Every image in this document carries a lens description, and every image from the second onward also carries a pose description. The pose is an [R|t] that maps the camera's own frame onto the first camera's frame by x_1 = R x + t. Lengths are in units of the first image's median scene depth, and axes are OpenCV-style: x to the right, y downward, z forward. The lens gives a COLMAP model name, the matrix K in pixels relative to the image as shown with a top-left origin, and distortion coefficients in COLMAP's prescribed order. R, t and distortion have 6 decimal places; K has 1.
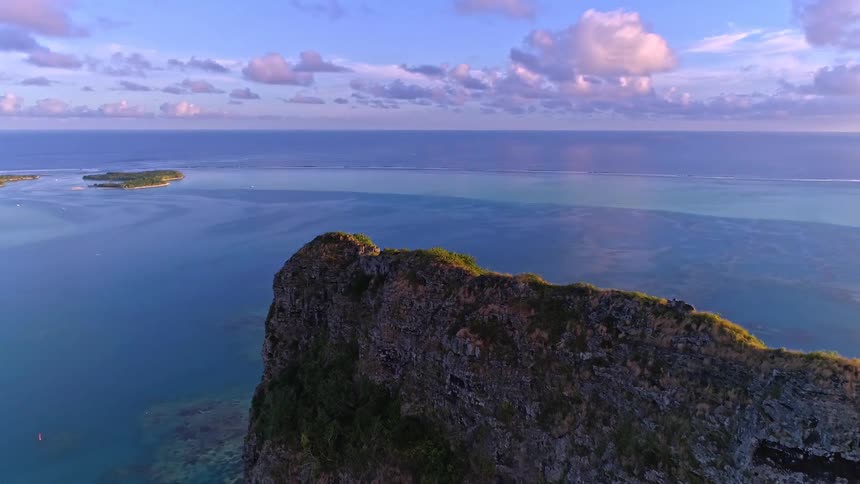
lens RADIAL K [[600.5, 0, 430.0], [0, 600.5, 241.8], [0, 0, 1]] dist [0.002275, -0.000218]
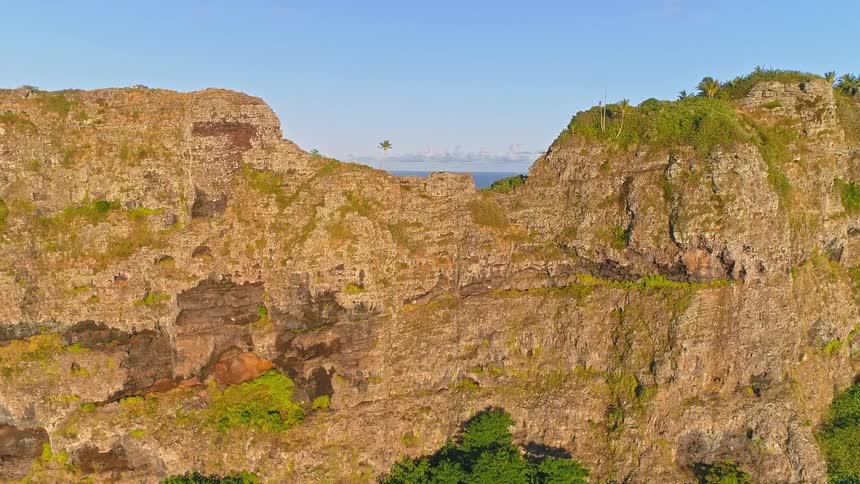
lens RADIAL K [[600.5, 0, 430.0], [0, 600.5, 242.3], [0, 0, 1]] dist [0.002275, -0.000218]
pose [[0.553011, -0.106610, 0.826325, -0.641900], [0.146444, 0.988777, 0.029563, 0.622311], [-0.820203, 0.104661, 0.562417, -0.694450]]
